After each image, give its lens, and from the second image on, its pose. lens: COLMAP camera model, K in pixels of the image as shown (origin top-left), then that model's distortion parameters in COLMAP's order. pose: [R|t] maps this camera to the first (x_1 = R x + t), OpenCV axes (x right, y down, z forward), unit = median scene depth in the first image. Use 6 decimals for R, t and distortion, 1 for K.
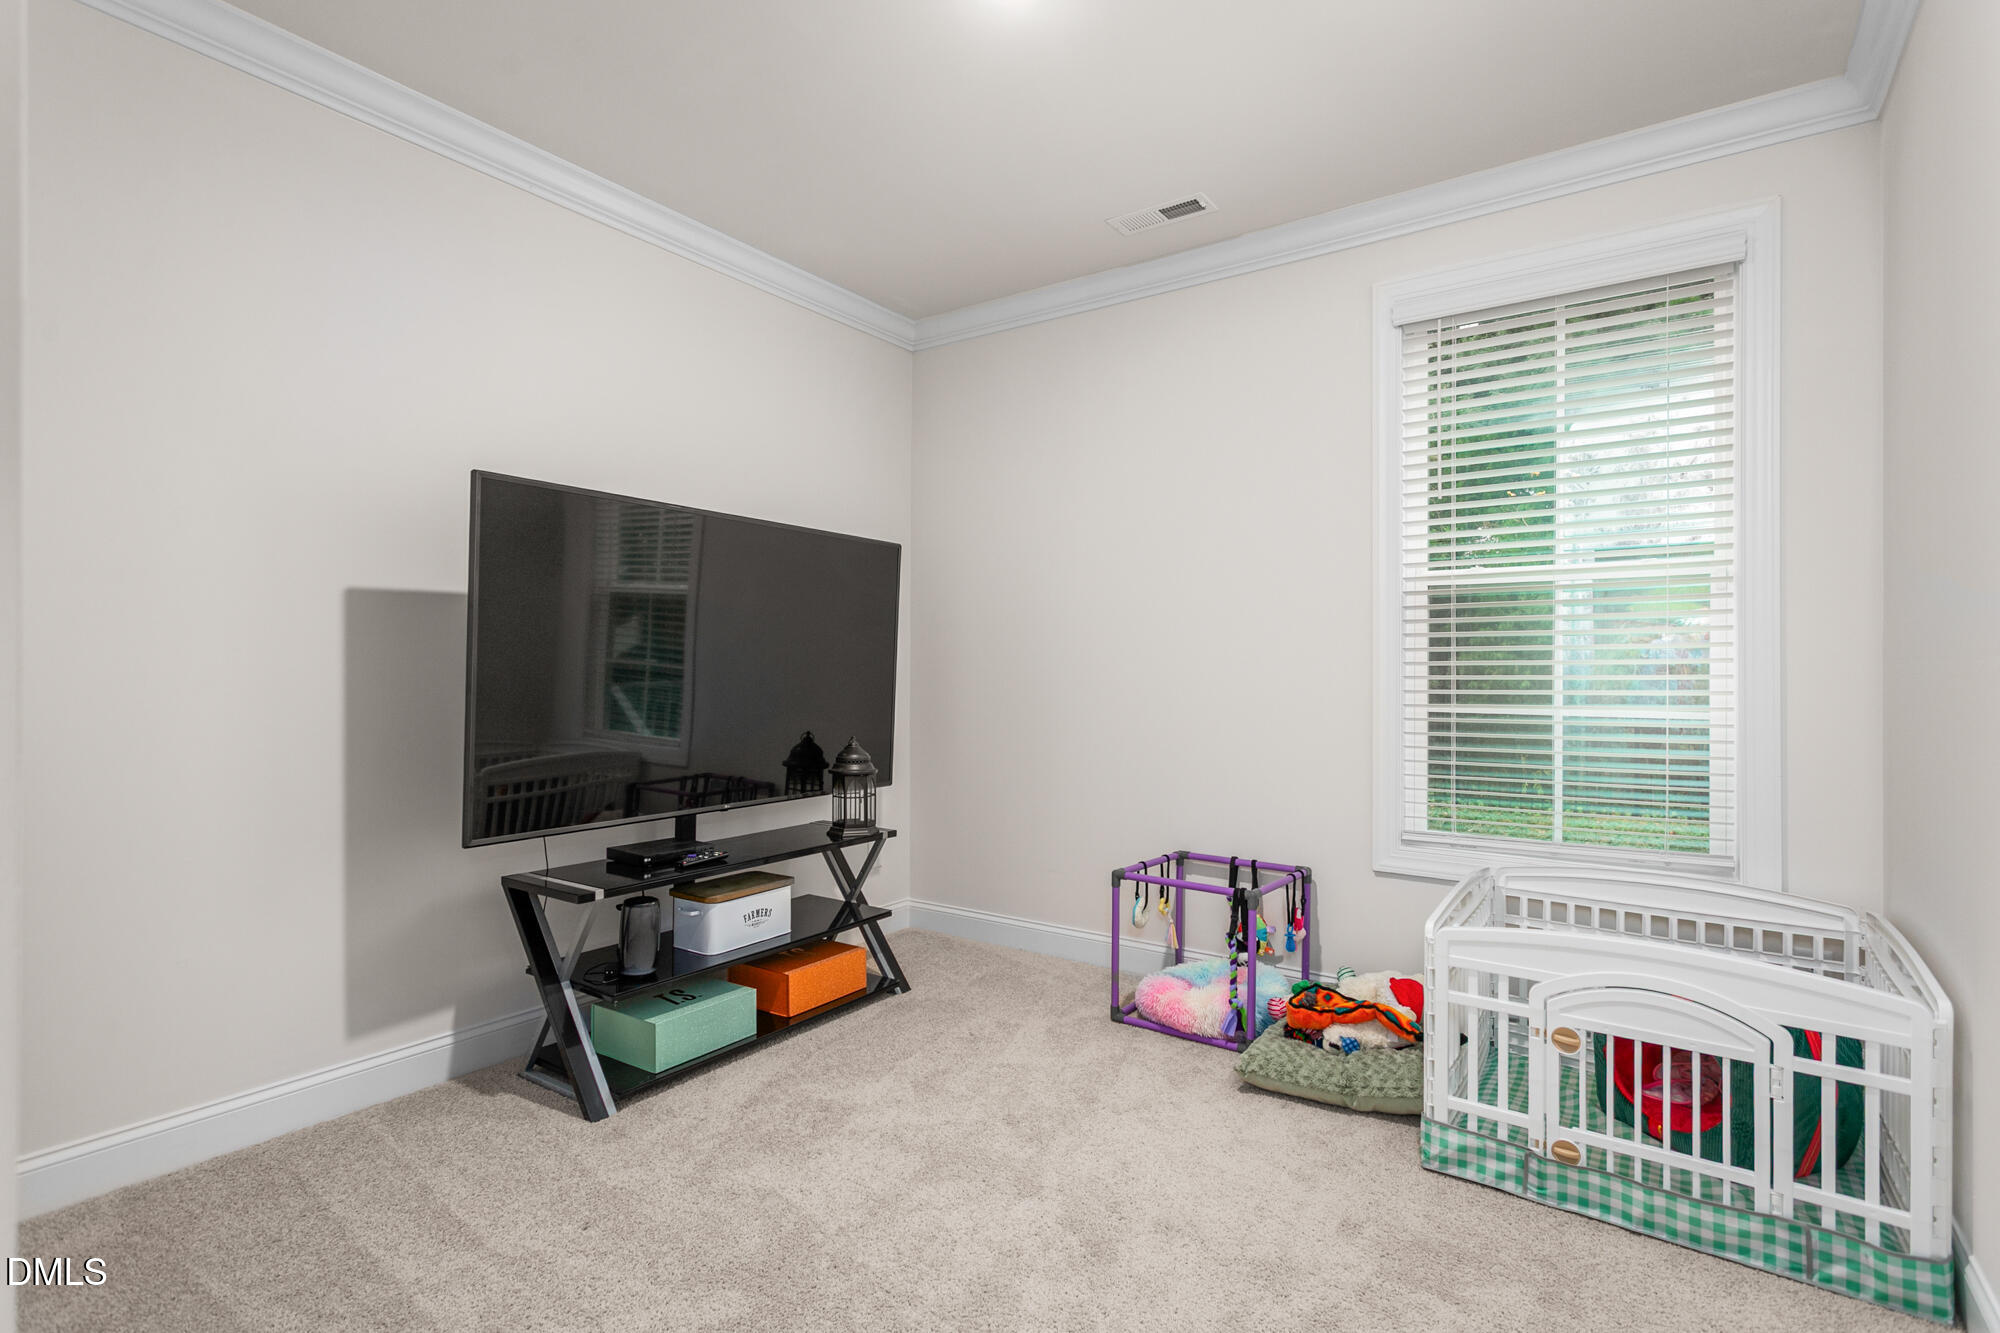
lens RADIAL K [[962.2, 0, 1000.0], [0, 962.2, 666.5], [0, 0, 1]] dist [0.003811, 0.000075]
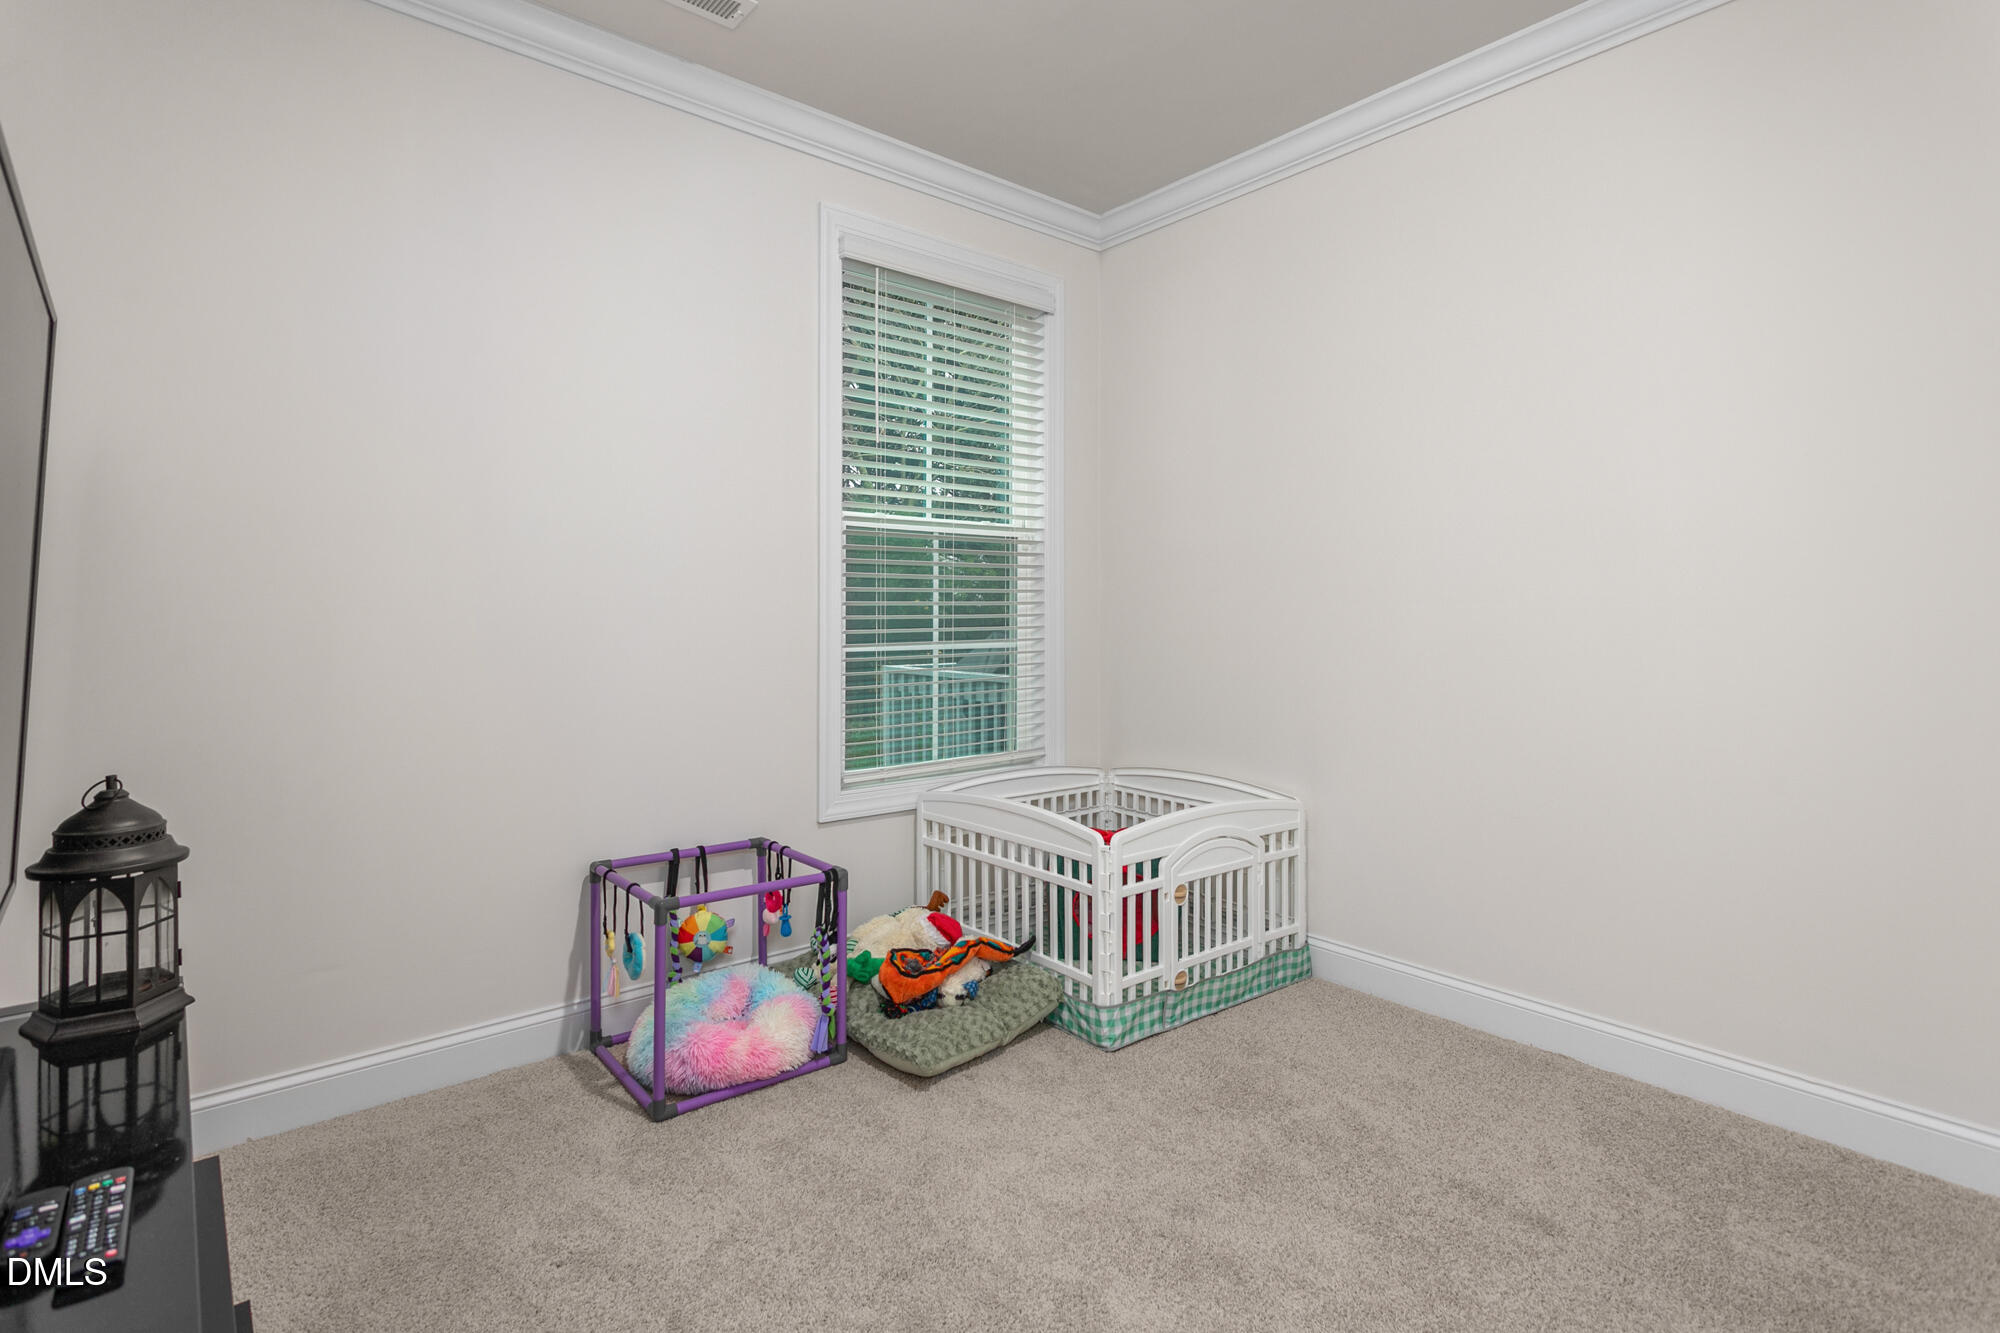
lens RADIAL K [[973.8, 0, 995.2], [0, 973.8, 616.5], [0, 0, 1]] dist [0.000820, -0.000215]
pose [[0.261805, -0.005679, 0.965104, -0.592888], [-0.003822, 0.999969, 0.006921, 0.002932], [-0.965113, -0.005501, 0.261775, 0.714083]]
